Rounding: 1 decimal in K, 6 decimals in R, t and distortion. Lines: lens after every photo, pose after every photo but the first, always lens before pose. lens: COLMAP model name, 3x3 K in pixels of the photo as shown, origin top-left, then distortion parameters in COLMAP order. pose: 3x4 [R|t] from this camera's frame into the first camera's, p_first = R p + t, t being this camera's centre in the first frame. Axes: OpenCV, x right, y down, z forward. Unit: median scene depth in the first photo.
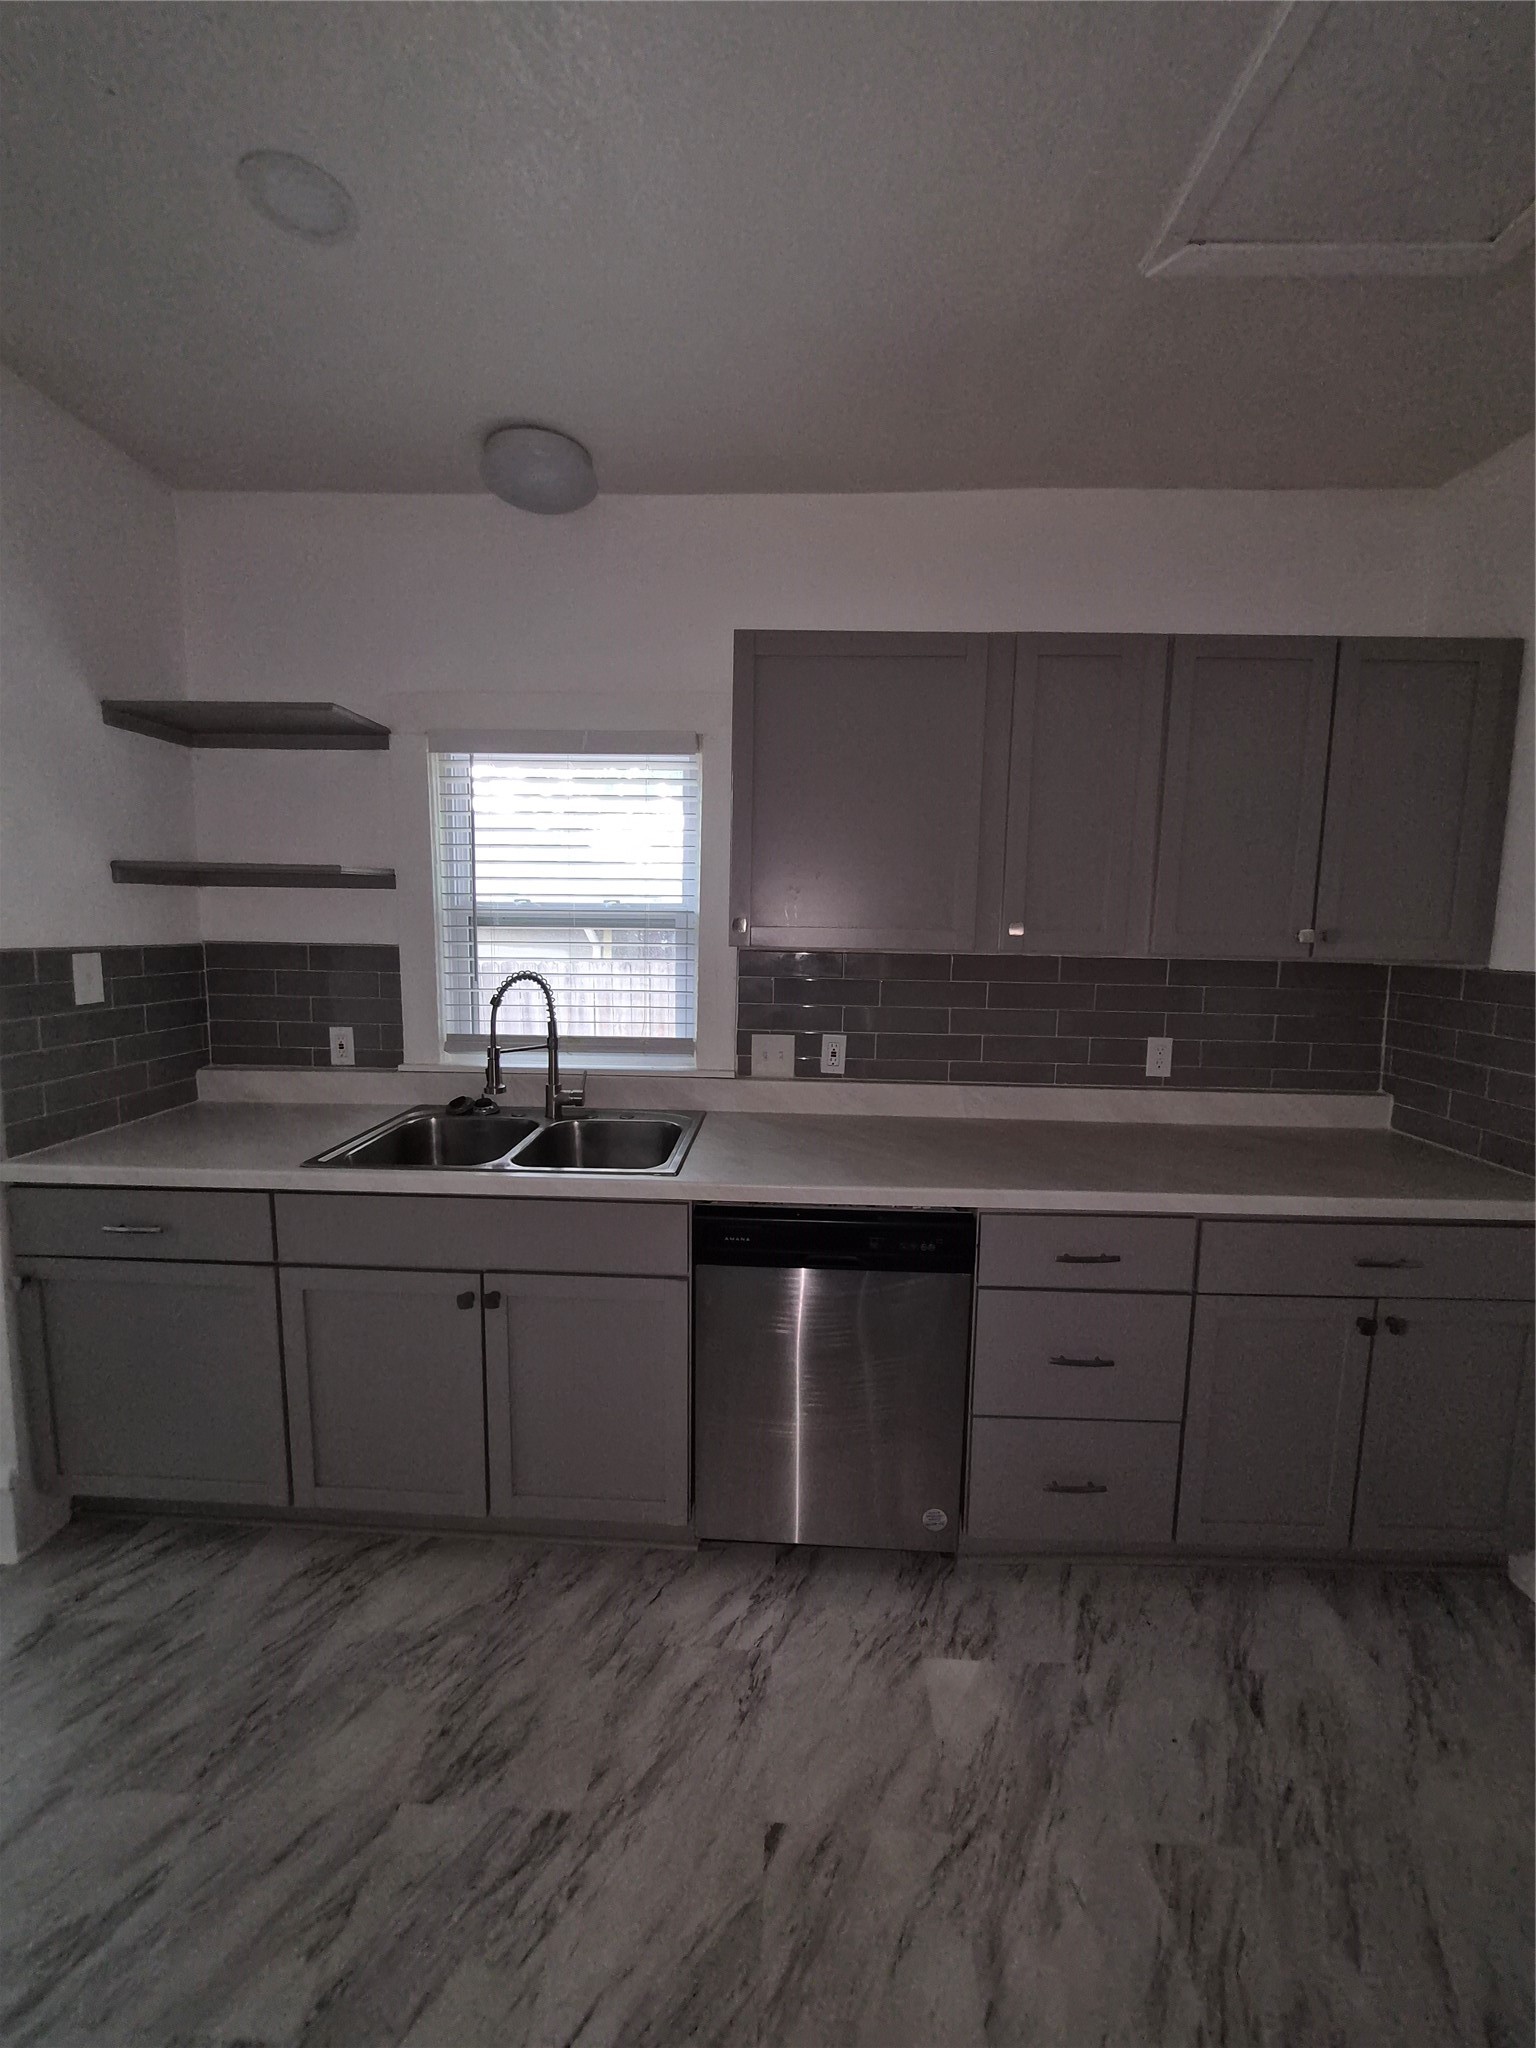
lens RADIAL K [[803.0, 0, 765.2], [0, 803.0, 1016.0], [0, 0, 1]] dist [-0.001085, -0.000595]
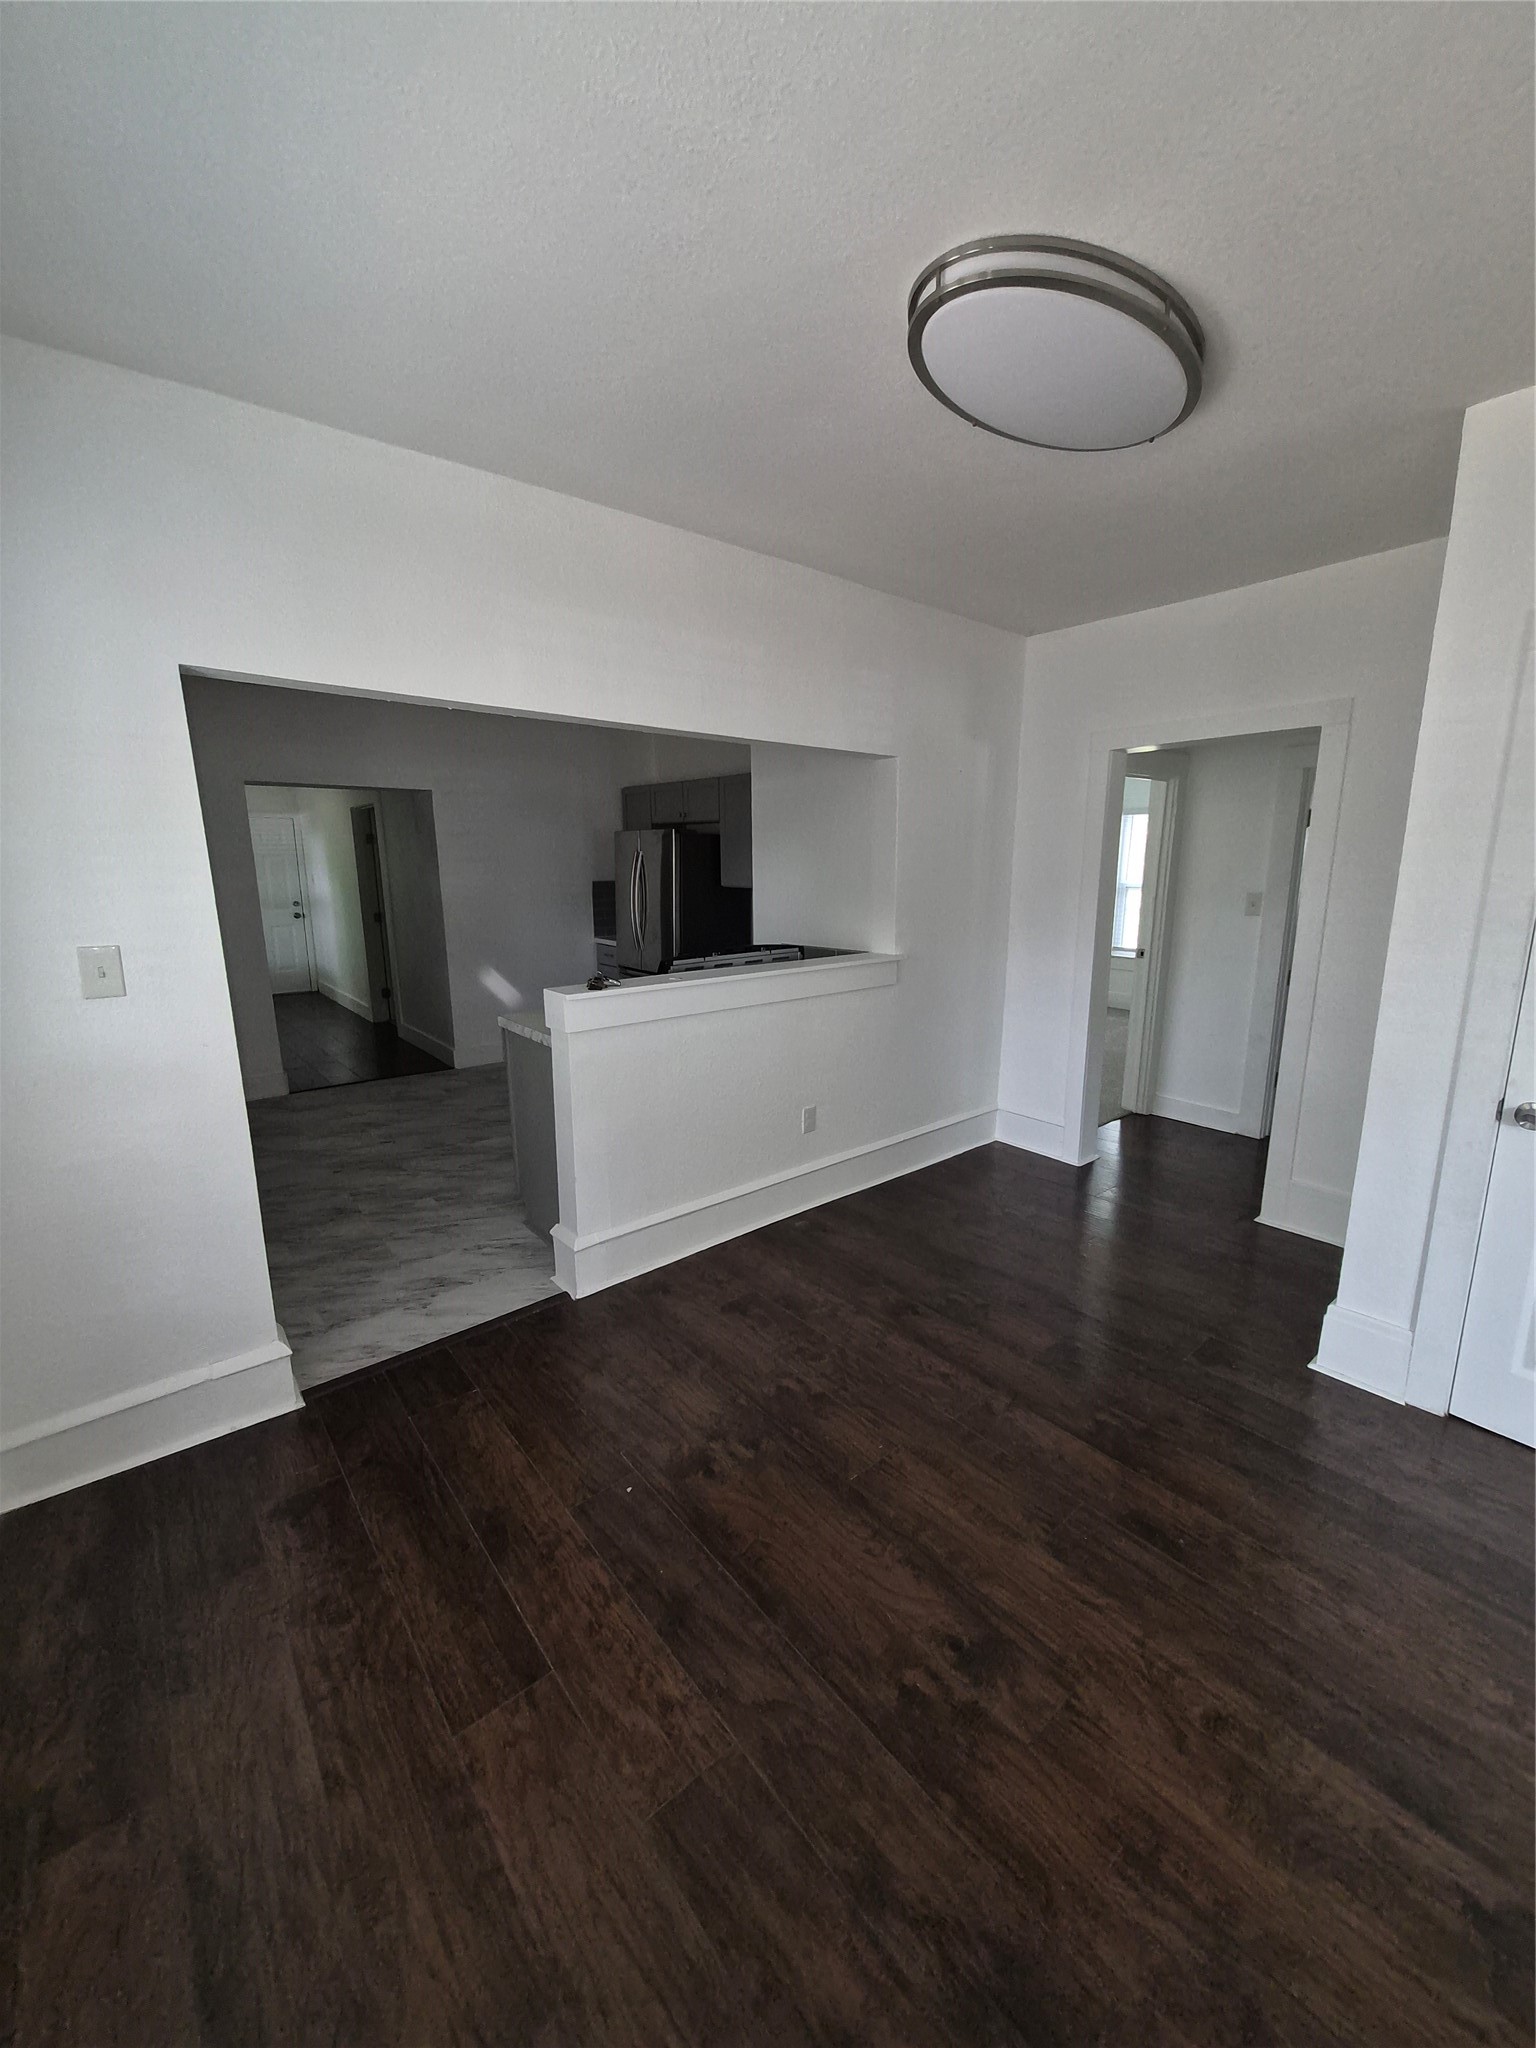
lens RADIAL K [[803.0, 0, 770.1], [0, 803.0, 1018.1], [0, 0, 1]] dist [-0.001085, -0.000595]
pose [[-0.652863, -0.169730, 0.738215, -2.912114], [0.068475, 0.957358, 0.280674, -0.289679], [-0.754375, 0.233791, -0.613401, 1.321773]]
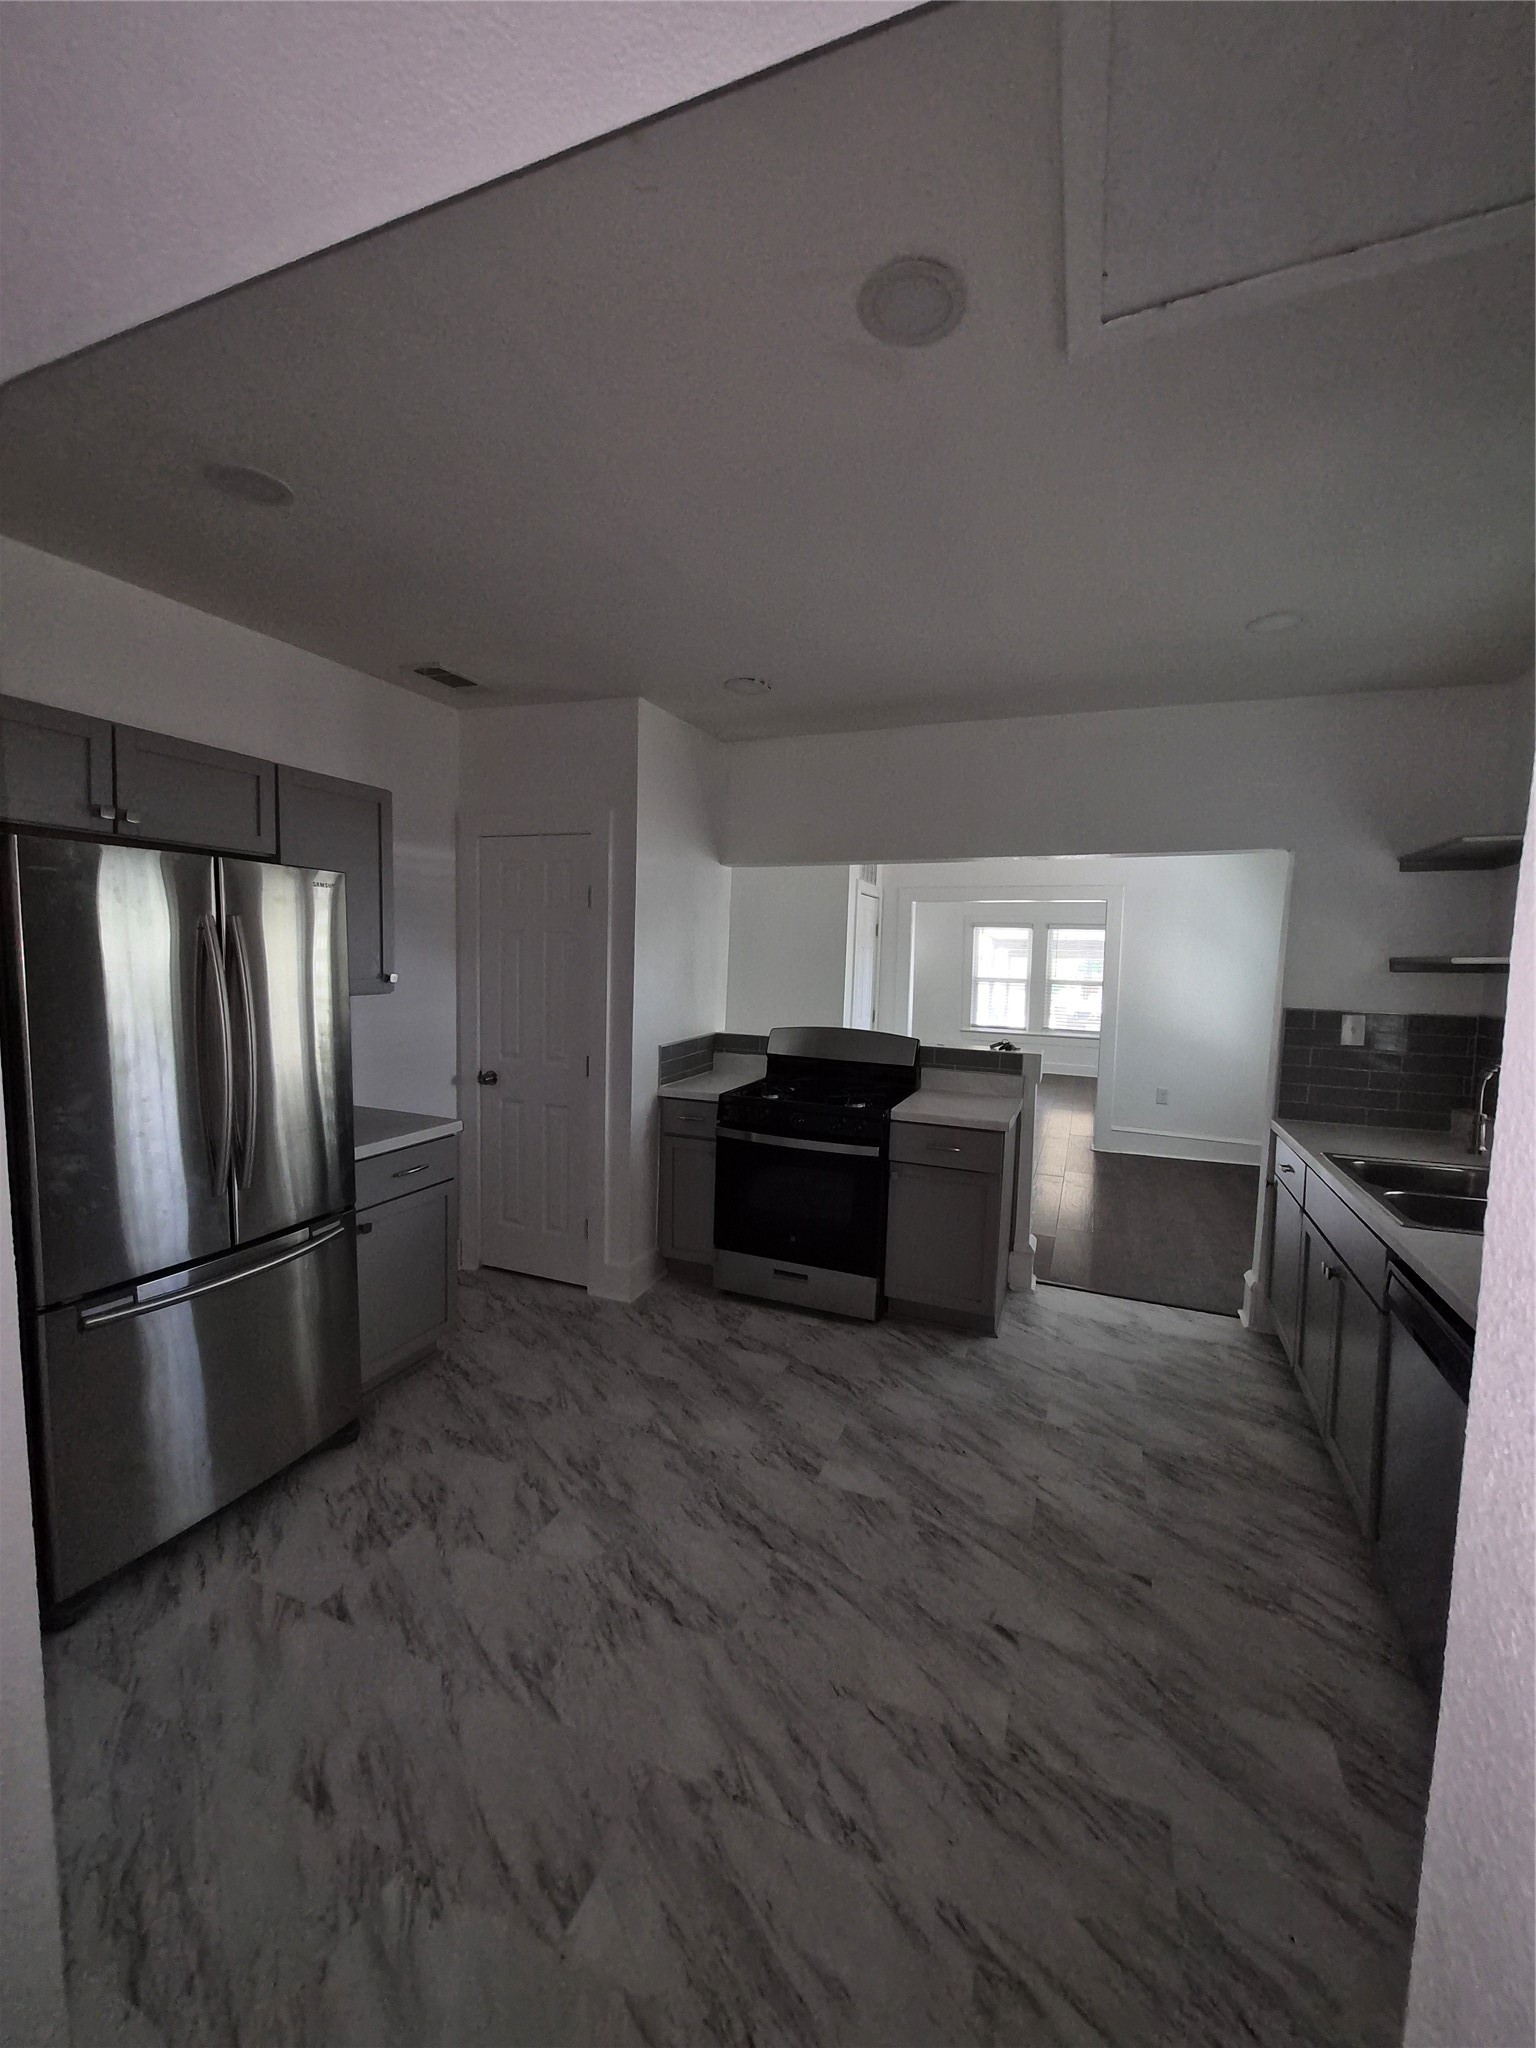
lens RADIAL K [[803.0, 0, 775.7], [0, 803.0, 1017.6], [0, 0, 1]] dist [-0.001085, -0.000595]
pose [[-0.349855, 0.048214, -0.935562, 1.469928], [-0.127886, 0.986867, 0.098681, -0.112463], [0.928034, 0.154169, -0.339095, 0.606504]]
